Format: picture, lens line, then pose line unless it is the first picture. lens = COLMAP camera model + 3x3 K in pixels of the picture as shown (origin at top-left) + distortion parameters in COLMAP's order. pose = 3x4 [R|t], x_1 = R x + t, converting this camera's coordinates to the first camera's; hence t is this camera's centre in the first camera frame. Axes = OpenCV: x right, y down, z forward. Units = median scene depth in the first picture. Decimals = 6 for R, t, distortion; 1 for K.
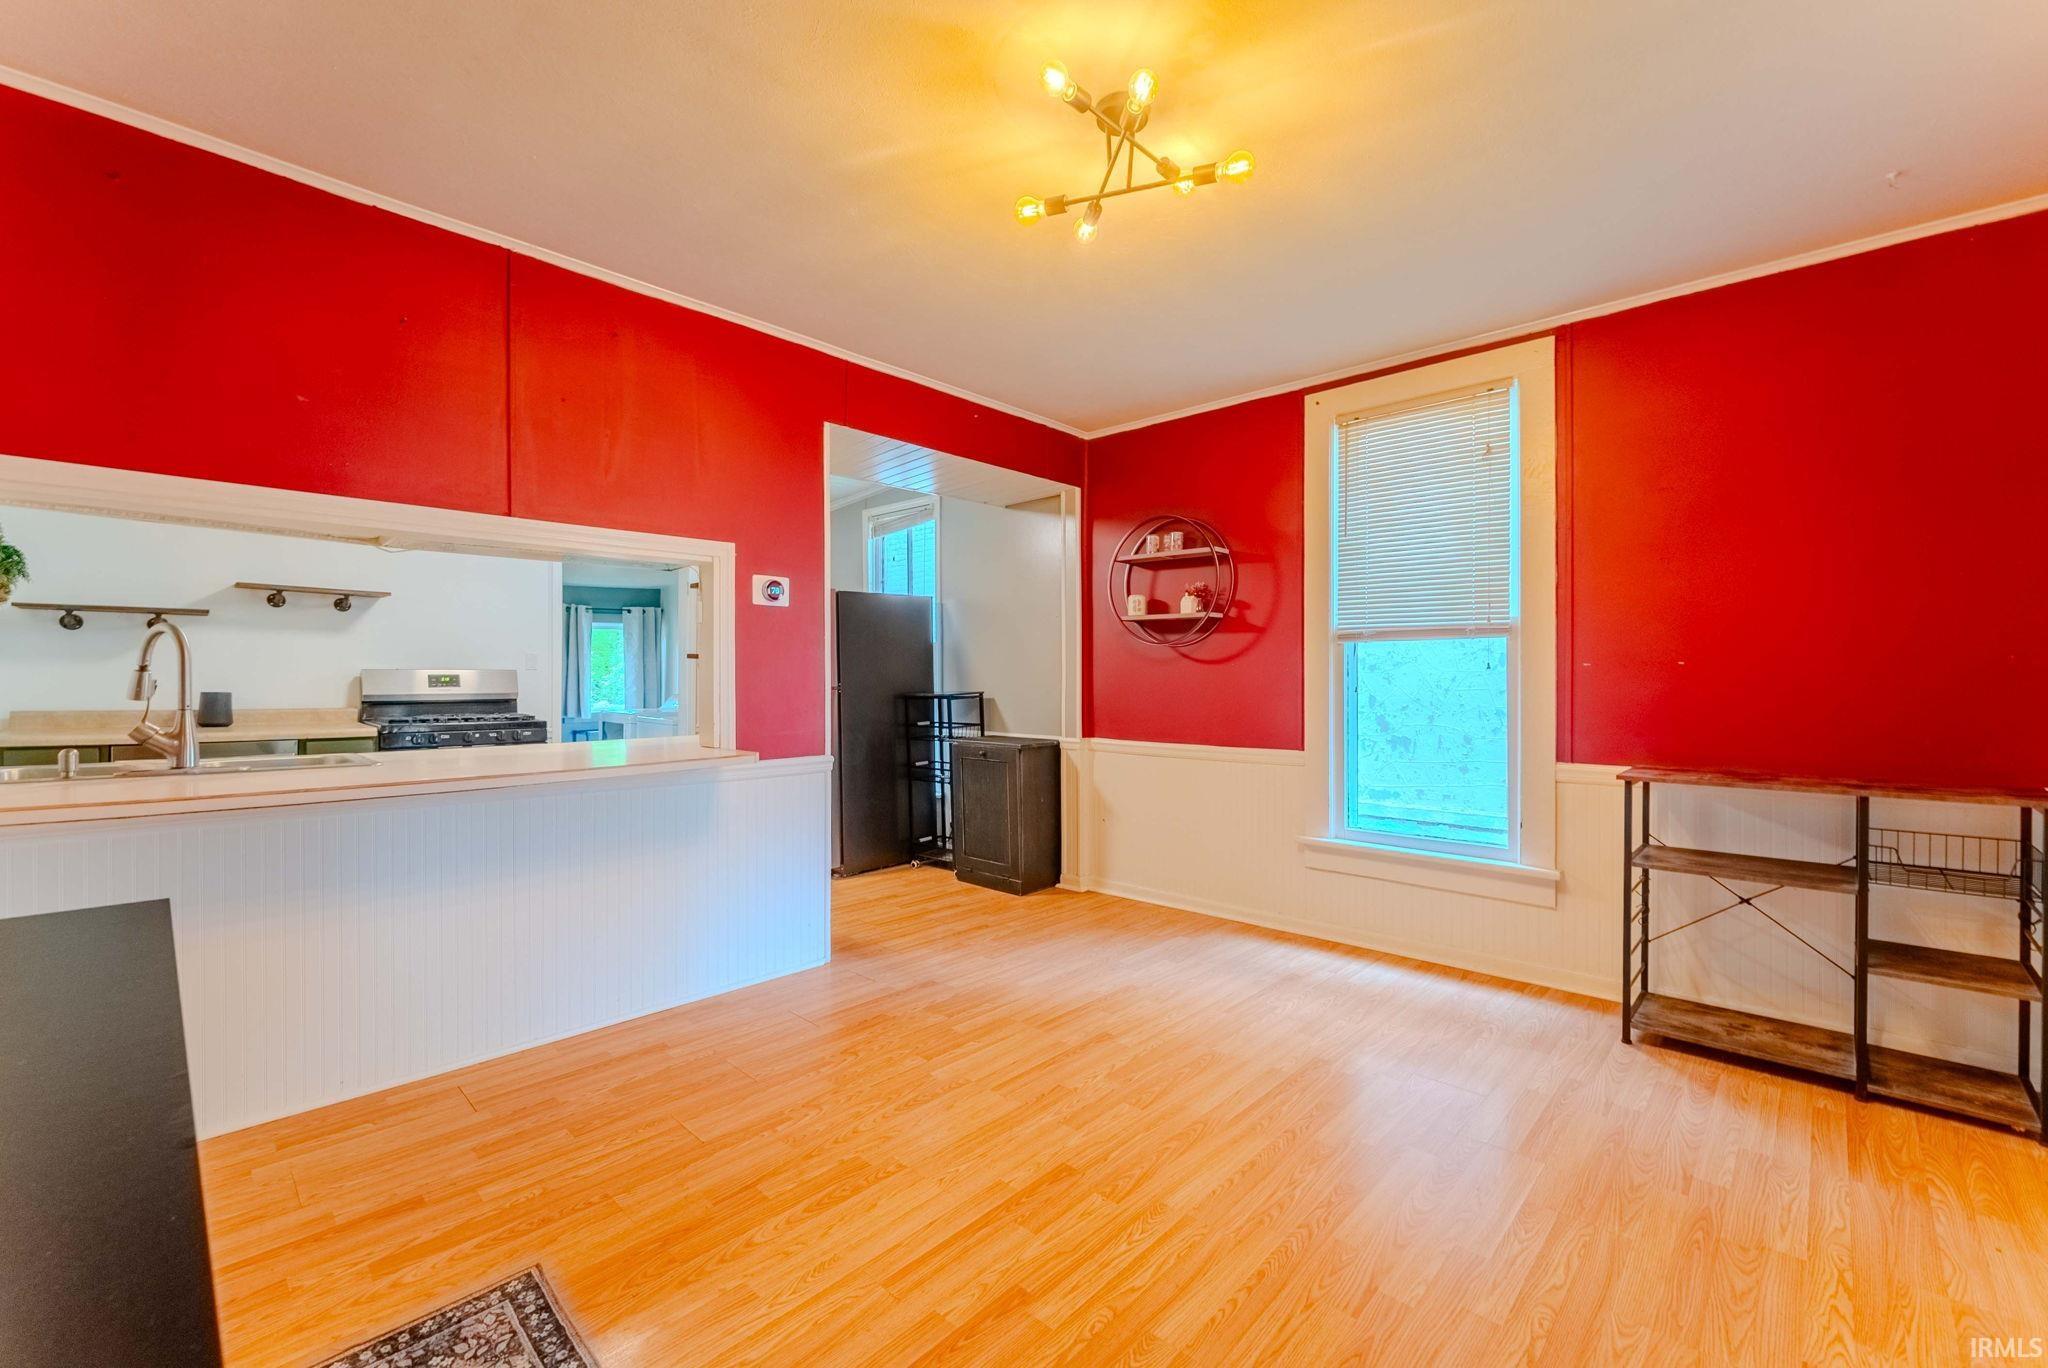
lens RADIAL K [[823.8, 0, 962.5], [0, 823.8, 681.0], [0, 0, 1]] dist [0.000984, 0.000093]
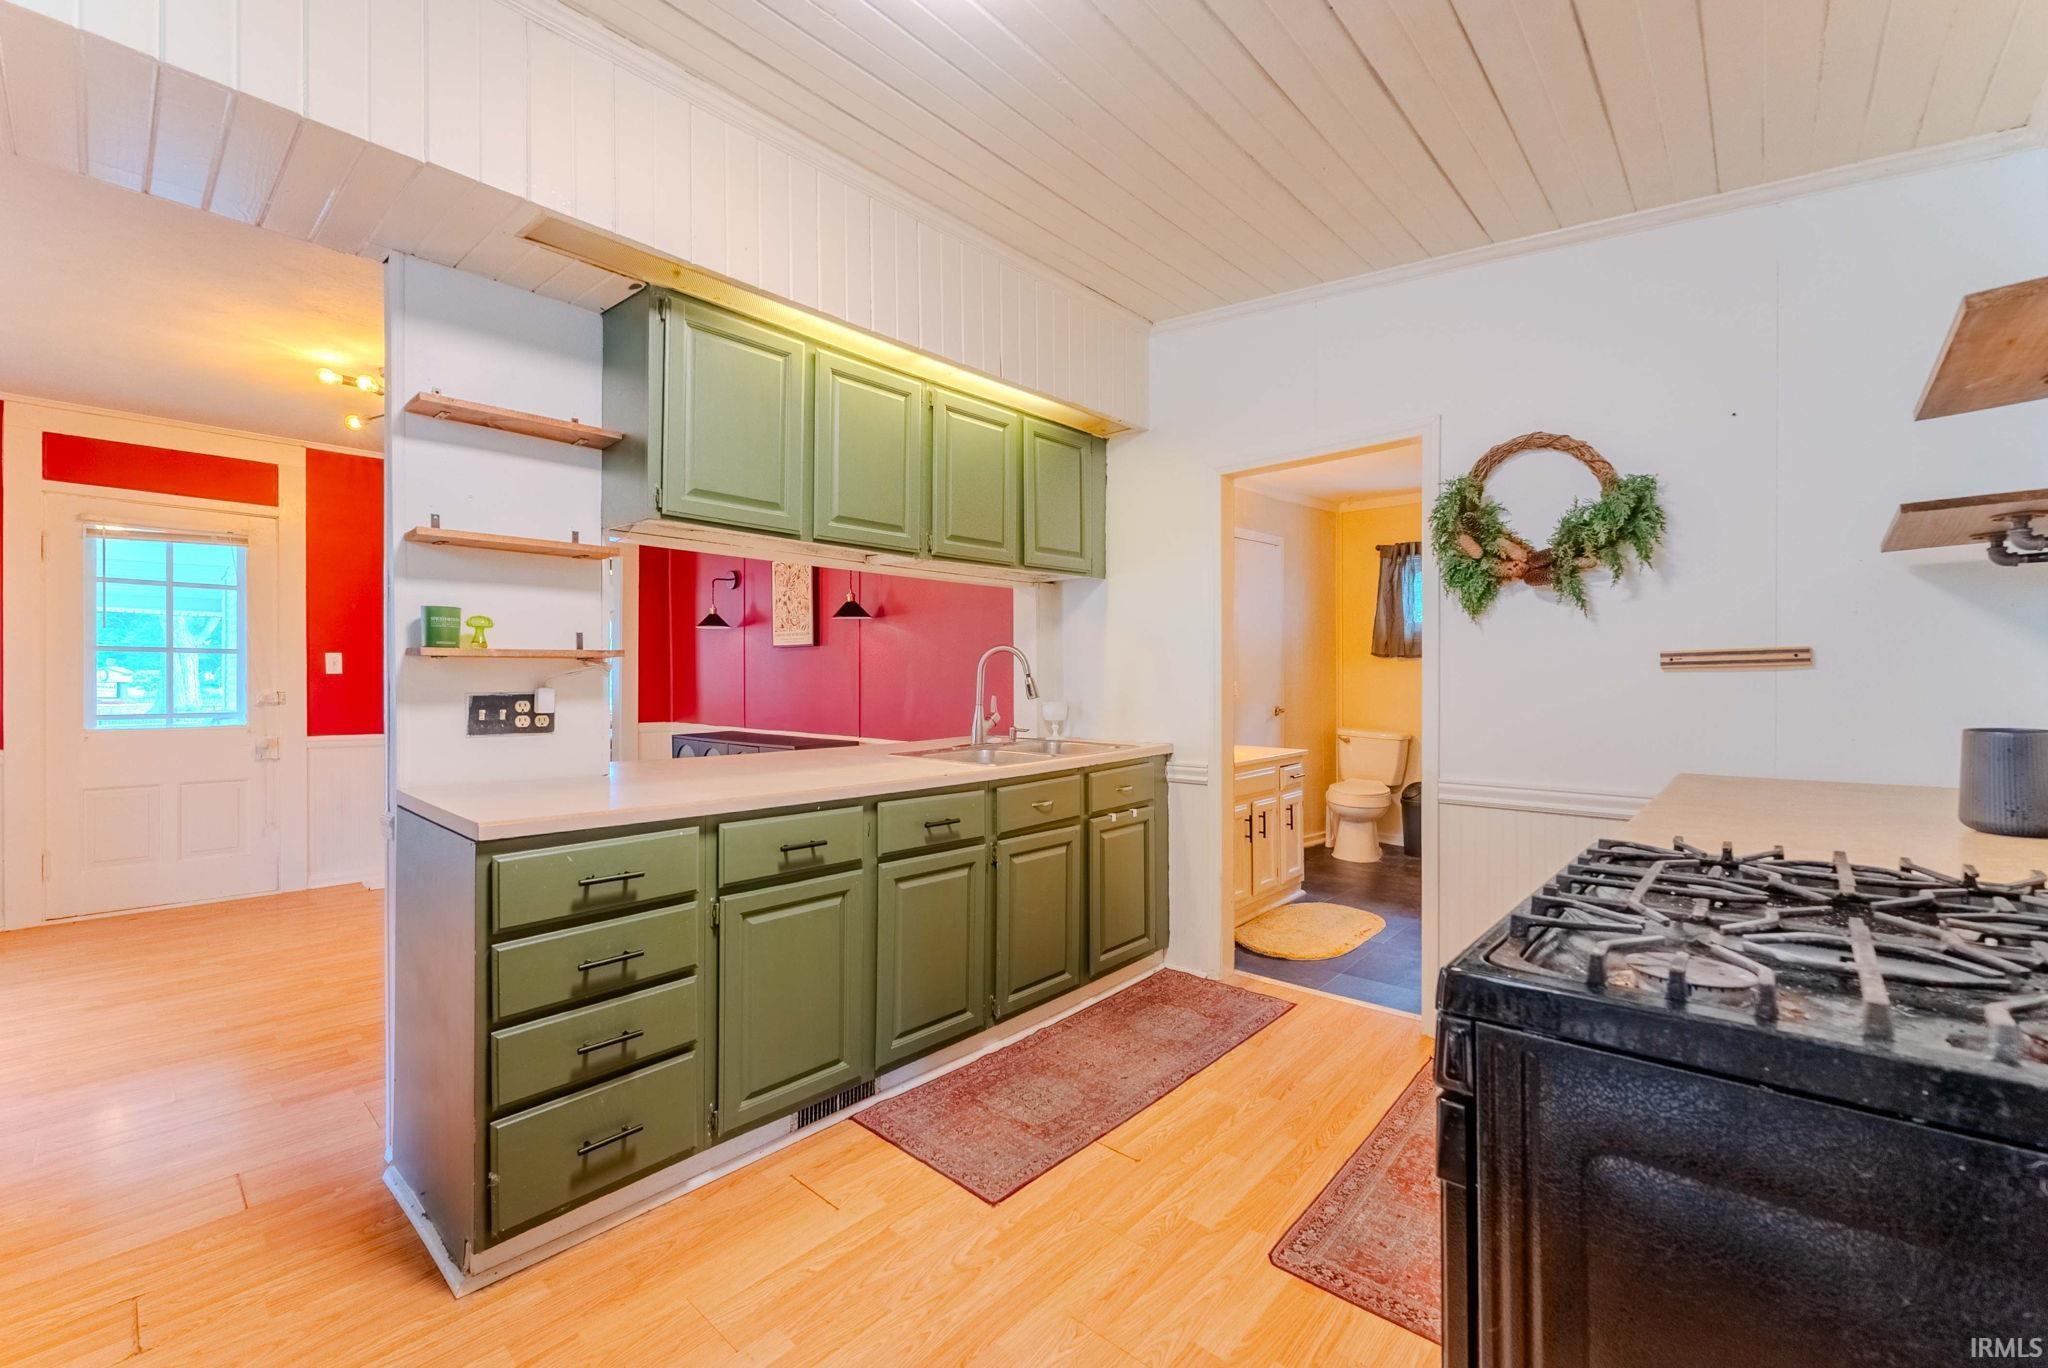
lens RADIAL K [[866.7, 0, 981.8], [0, 866.7, 678.8], [0, 0, 1]] dist [-0.003521, -0.000377]
pose [[-0.999433, 0.000627, -0.033670, -0.784217], [0.000487, 0.999991, 0.004167, -0.015704], [0.033673, 0.004148, -0.999424, 2.239759]]
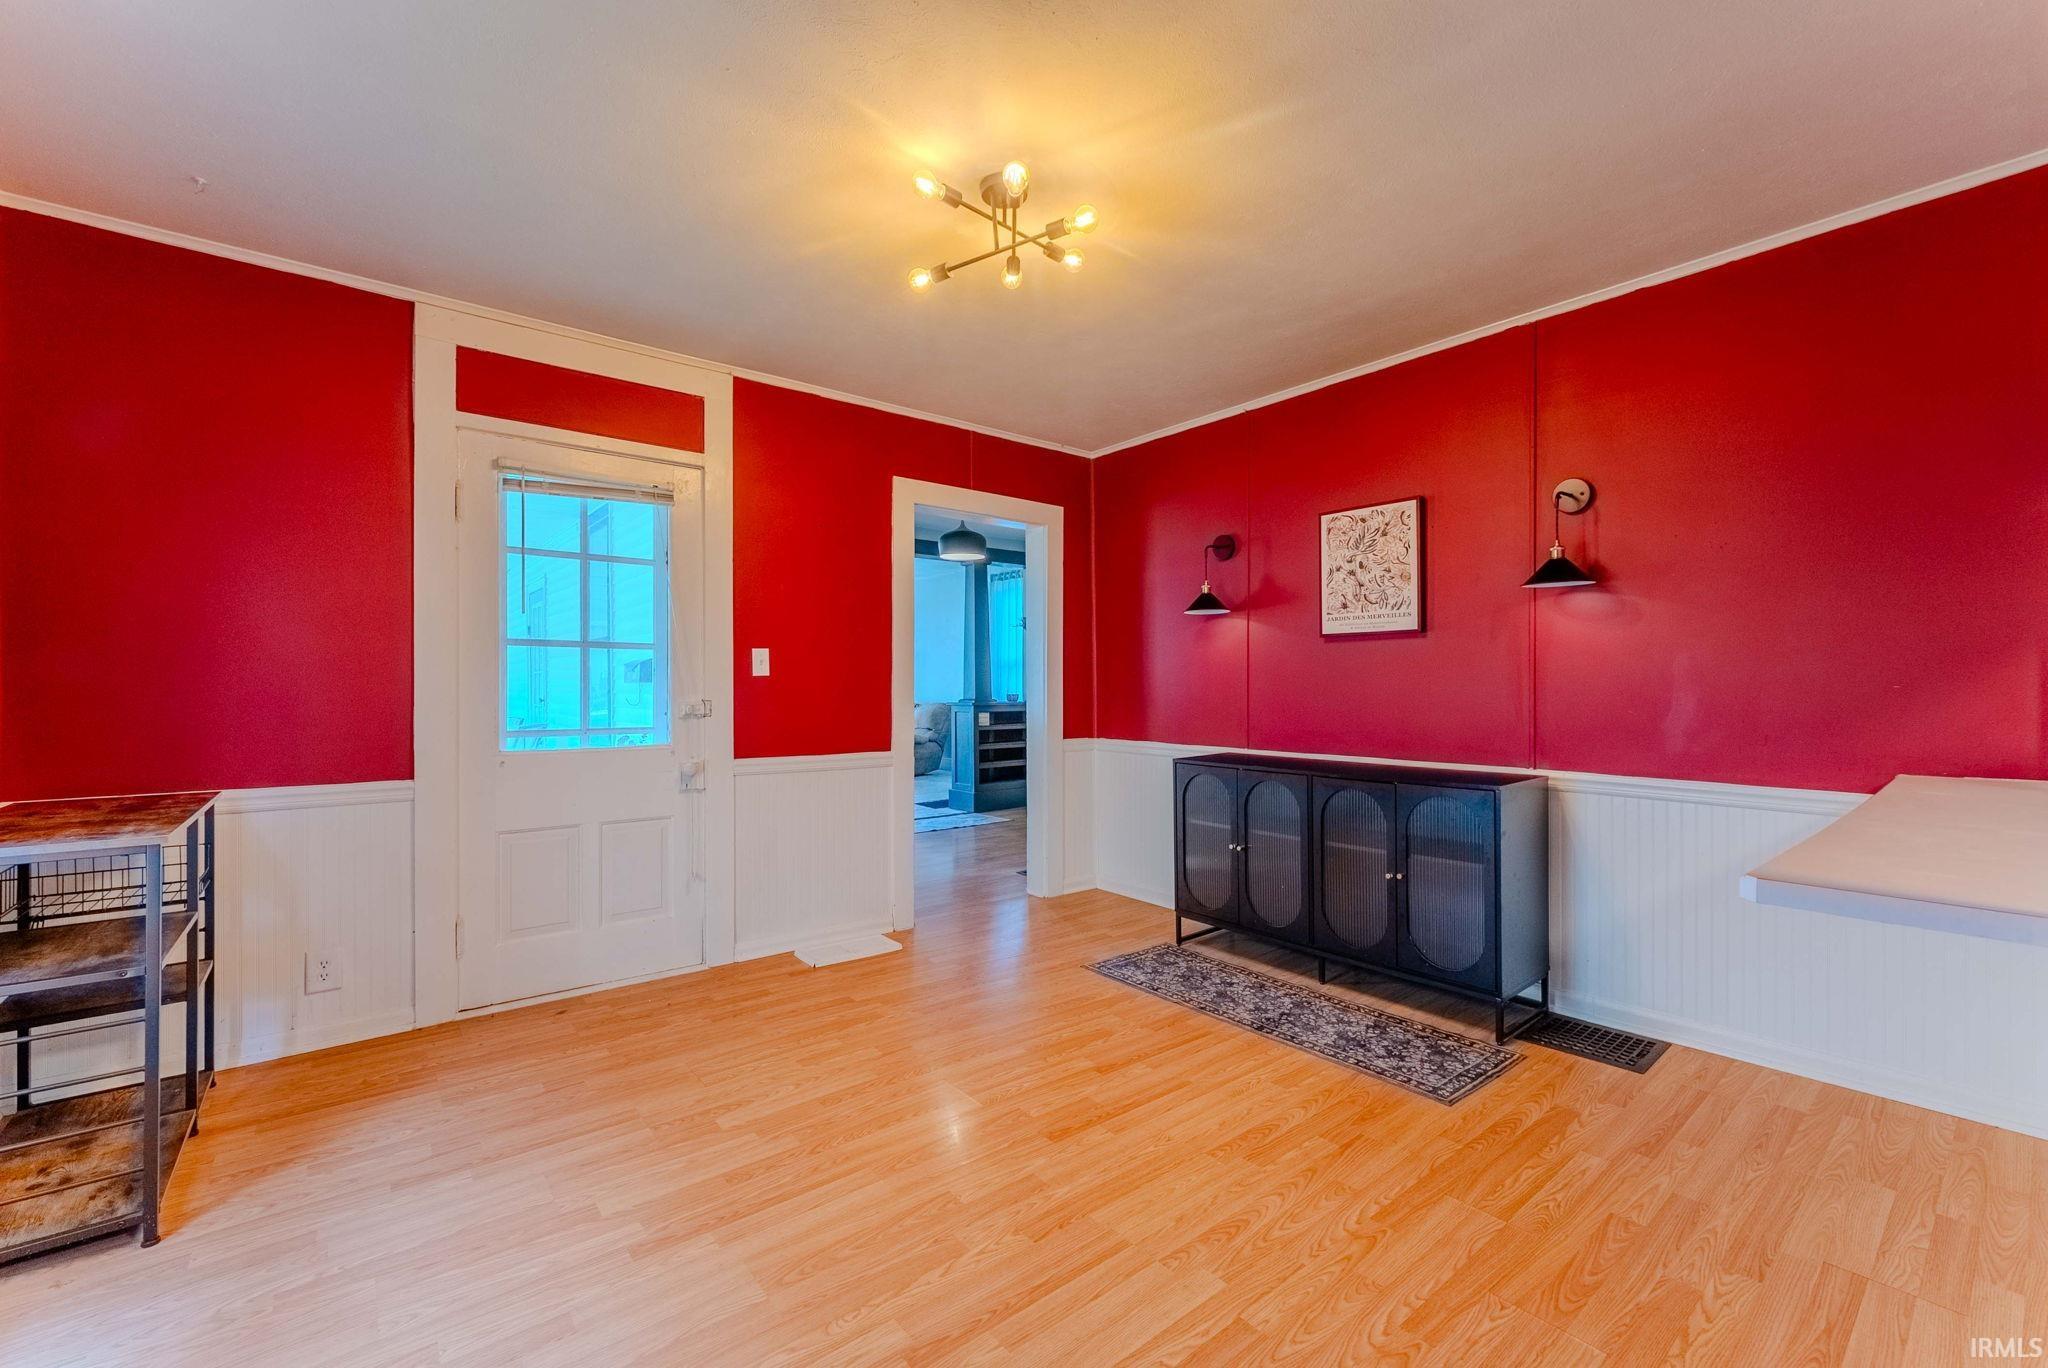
lens RADIAL K [[848.8, 0, 950.3], [0, 848.8, 683.1], [0, 0, 1]] dist [0.001149, 0.000006]
pose [[-0.991318, 0.002398, 0.131462, 0.086329], [0.002497, 0.999997, 0.000583, -0.007685], [-0.131460, 0.000906, -0.991321, 1.638492]]
